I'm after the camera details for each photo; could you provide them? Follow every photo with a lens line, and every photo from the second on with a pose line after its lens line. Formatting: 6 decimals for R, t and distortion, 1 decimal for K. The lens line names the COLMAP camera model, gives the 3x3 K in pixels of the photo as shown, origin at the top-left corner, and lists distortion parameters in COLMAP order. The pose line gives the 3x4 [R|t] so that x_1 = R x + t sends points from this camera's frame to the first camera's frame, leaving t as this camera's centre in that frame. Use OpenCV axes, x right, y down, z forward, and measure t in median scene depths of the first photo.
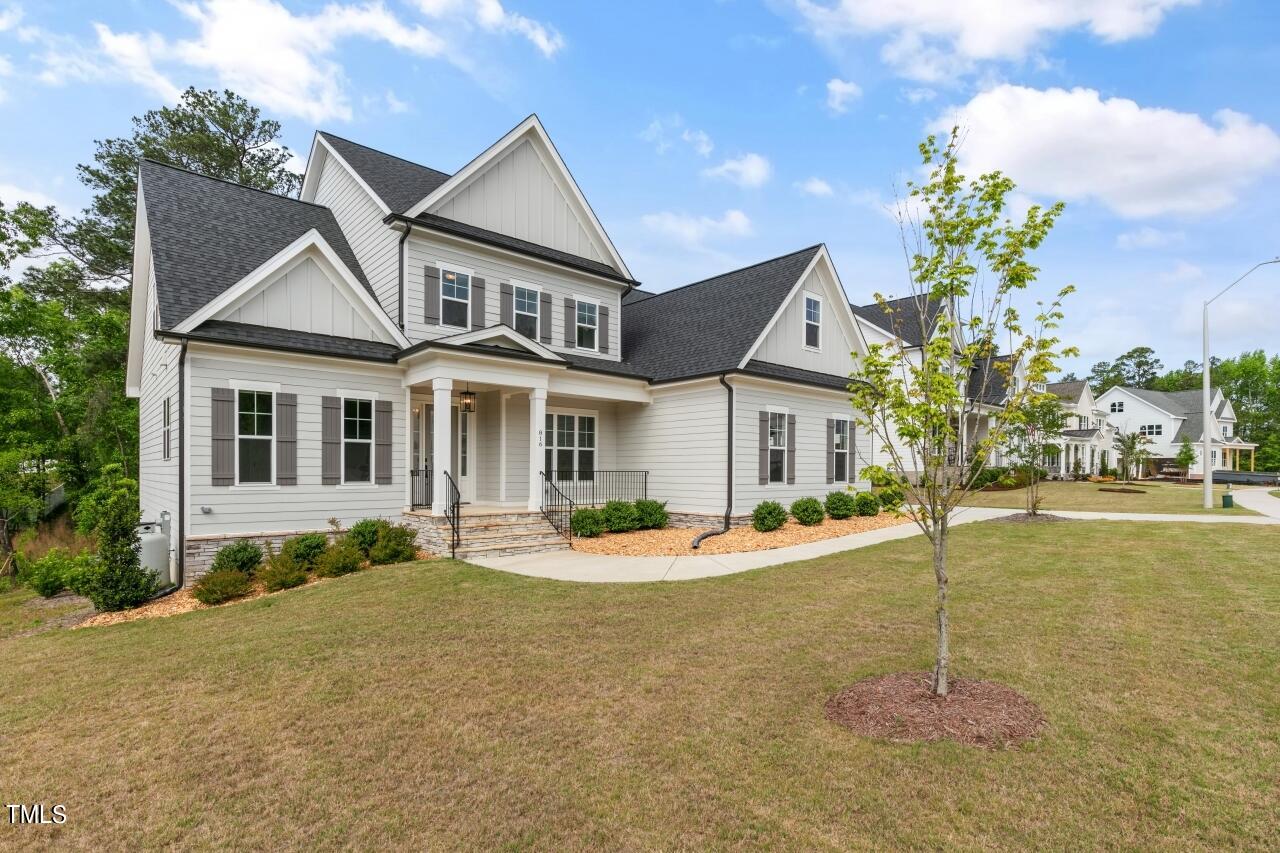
lens RADIAL K [[622.4, 0, 593.8], [0, 622.4, 476.2], [0, 0, 1]] dist [0.004569, 0.000423]
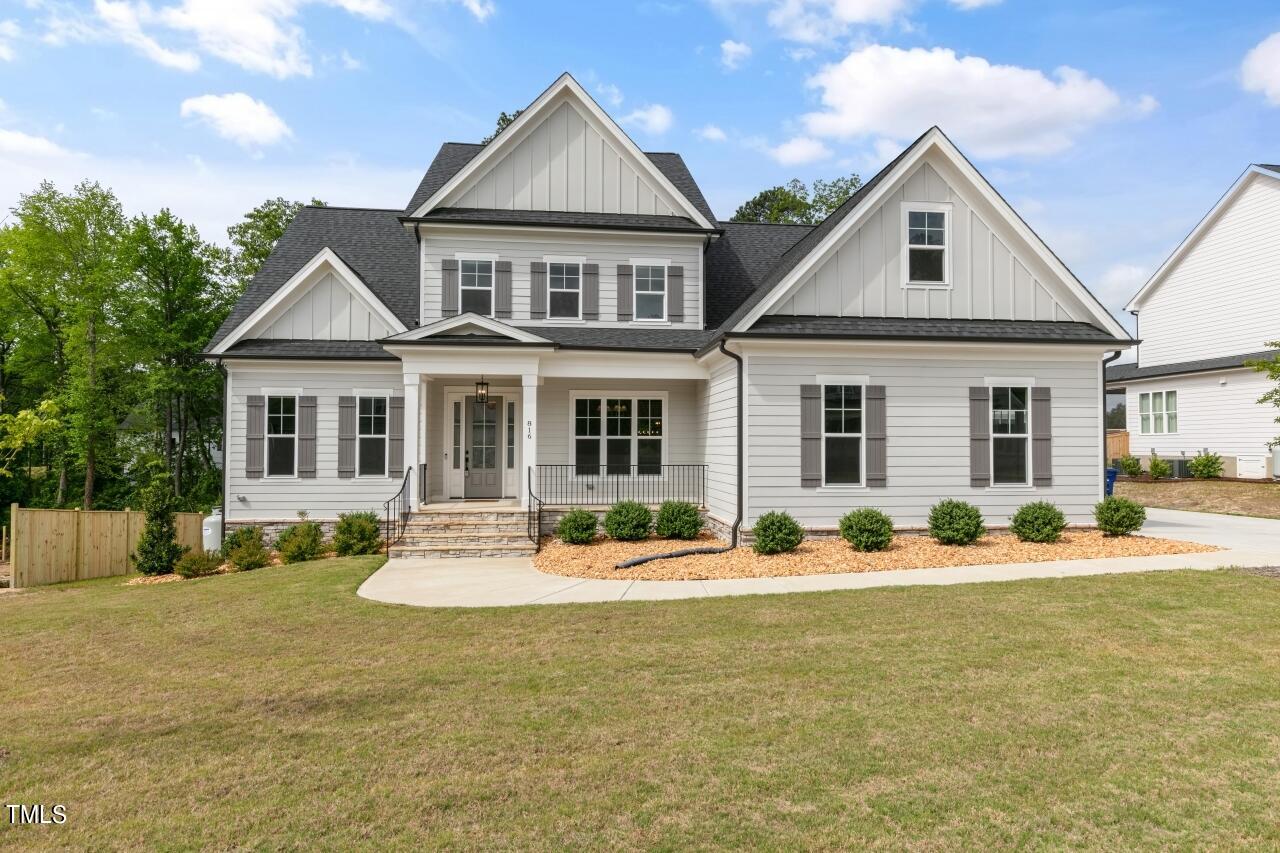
lens RADIAL K [[711.5, 0, 628.7], [0, 711.5, 426.2], [0, 0, 1]] dist [0.008289, 0.000560]
pose [[0.828214, -0.019735, -0.560064, 0.567723], [-0.002788, 0.999222, -0.039332, -0.023984], [0.560404, 0.034137, 0.827515, 0.210672]]
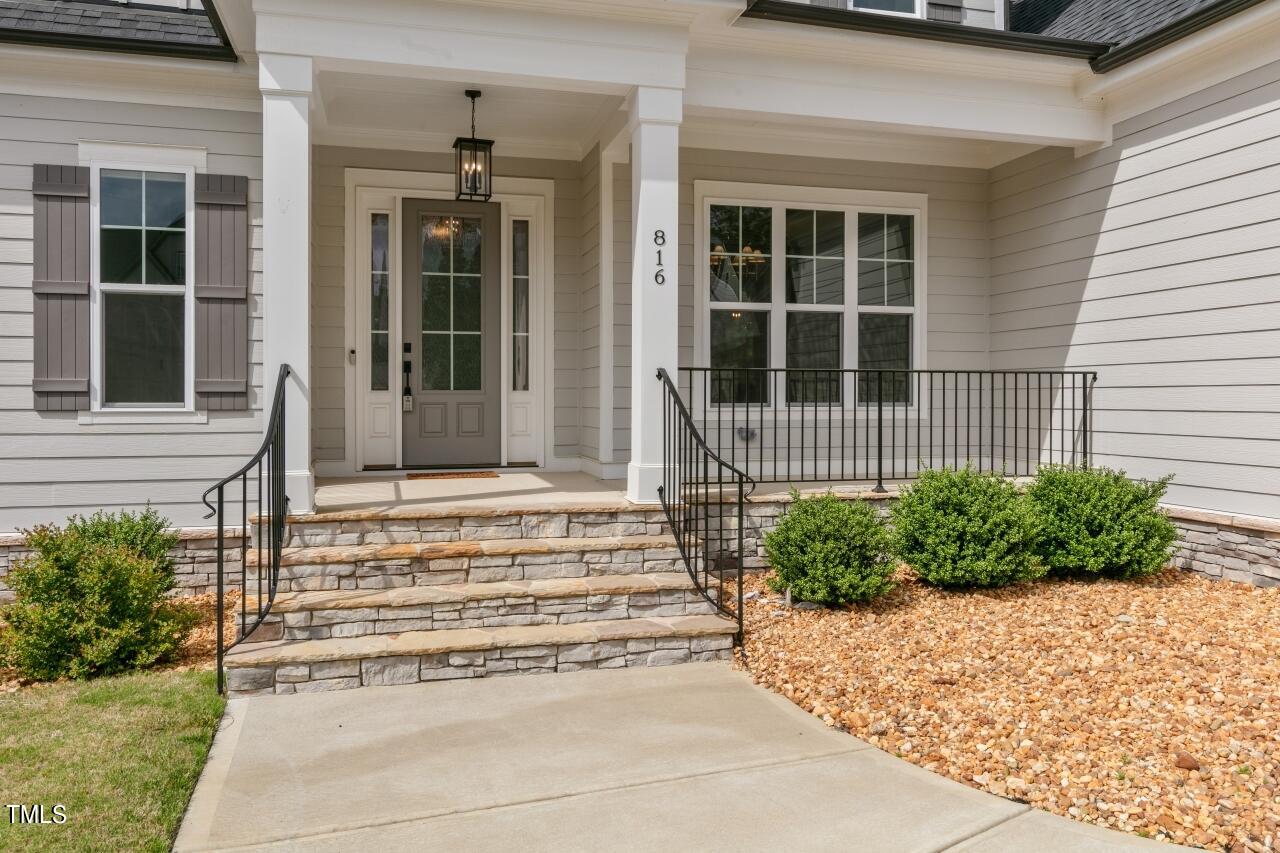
lens RADIAL K [[910.2, 0, 611.2], [0, 910.2, 397.3], [0, 0, 1]] dist [0.008041, 0.003803]
pose [[0.901450, -0.005697, -0.432846, 0.074571], [0.000754, 0.999933, -0.011592, 0.009788], [0.432883, 0.010123, 0.901393, 0.558925]]
